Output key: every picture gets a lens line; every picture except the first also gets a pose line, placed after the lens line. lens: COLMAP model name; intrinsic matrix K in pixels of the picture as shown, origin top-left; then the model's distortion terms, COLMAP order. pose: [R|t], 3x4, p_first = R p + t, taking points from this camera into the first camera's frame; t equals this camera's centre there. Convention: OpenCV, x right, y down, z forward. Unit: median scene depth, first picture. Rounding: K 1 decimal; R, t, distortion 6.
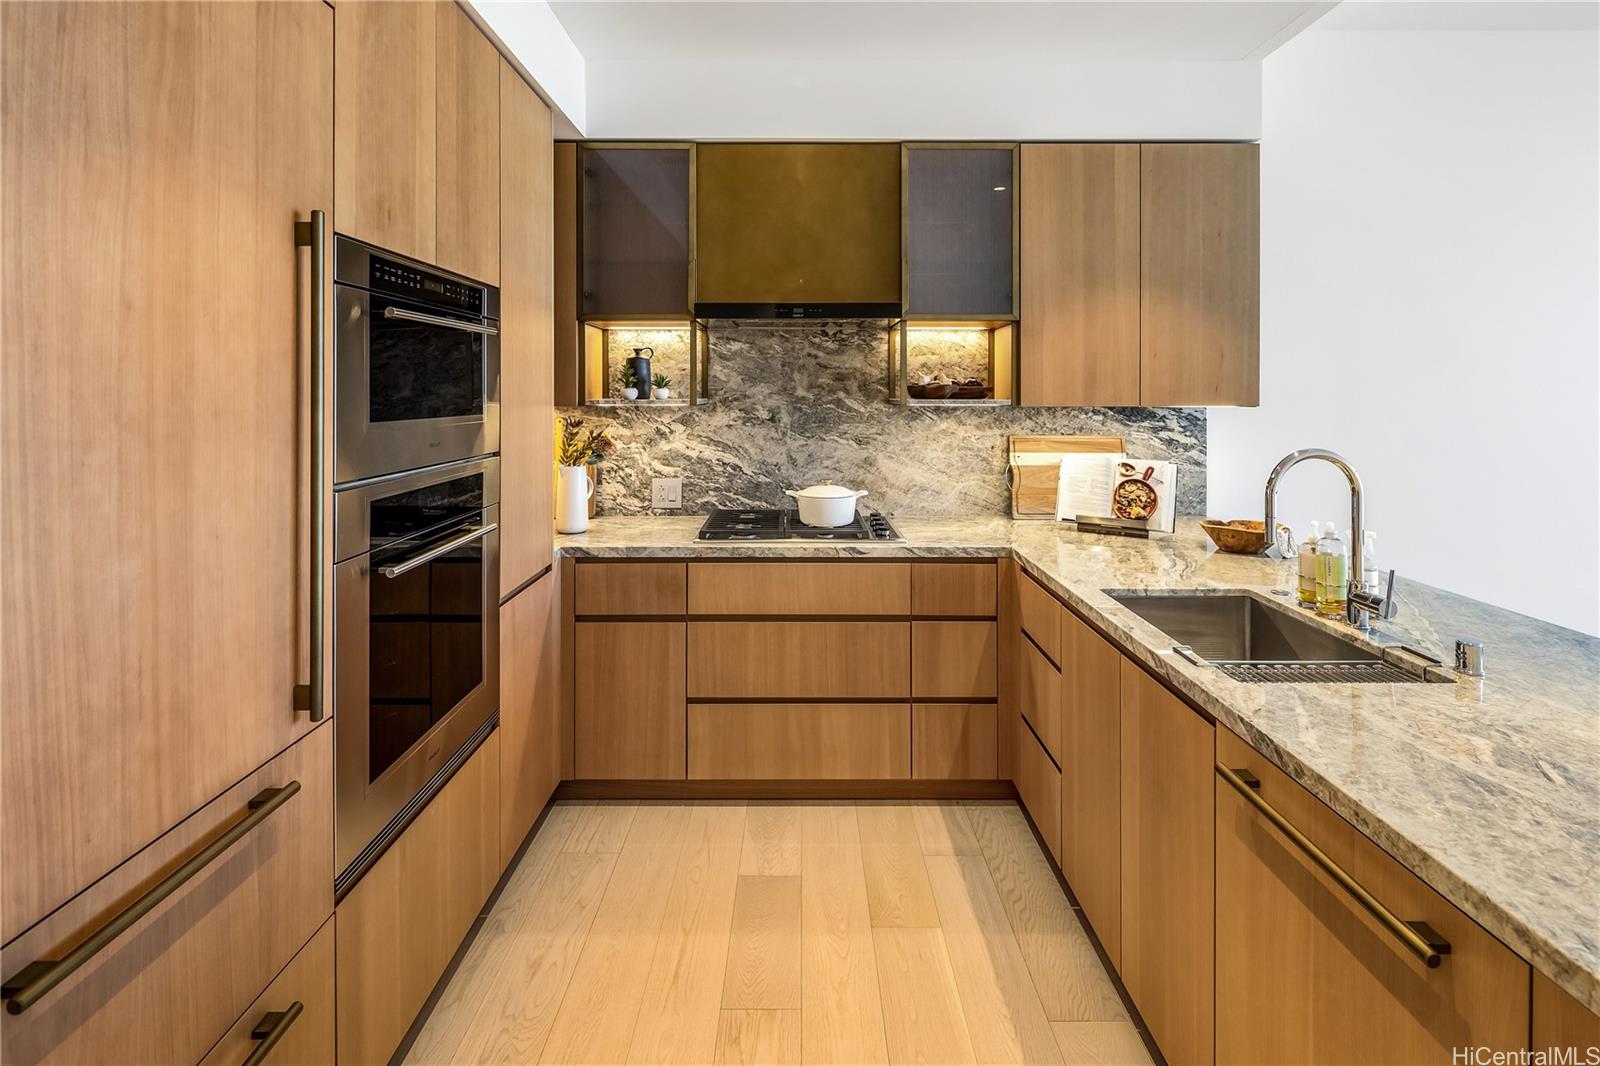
lens RADIAL K [[756.0, 0, 806.1], [0, 756.0, 388.4], [0, 0, 1]] dist [0.000661, -0.000442]
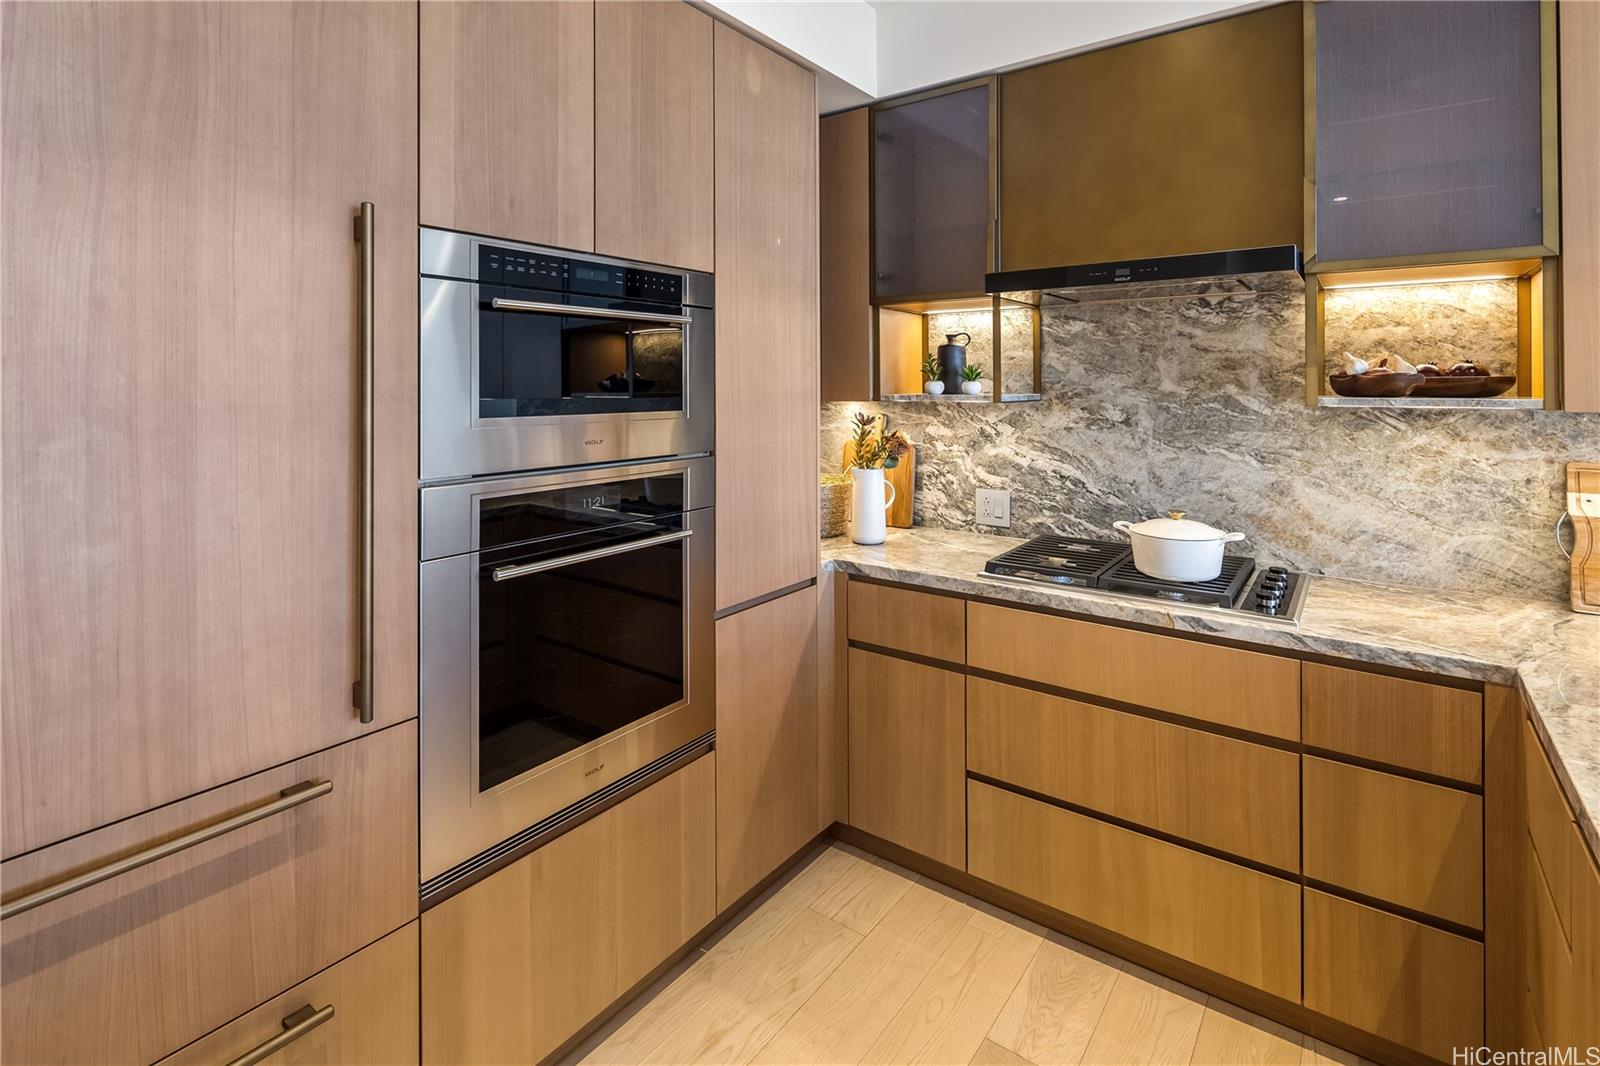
lens RADIAL K [[768.9, 0, 803.1], [0, 768.9, 378.6], [0, 0, 1]] dist [-0.000811, -0.000800]
pose [[0.805327, -0.005705, -0.592803, 0.184034], [0.003708, 0.999983, -0.004587, 0.000231], [0.592819, 0.001496, 0.805334, 0.242974]]
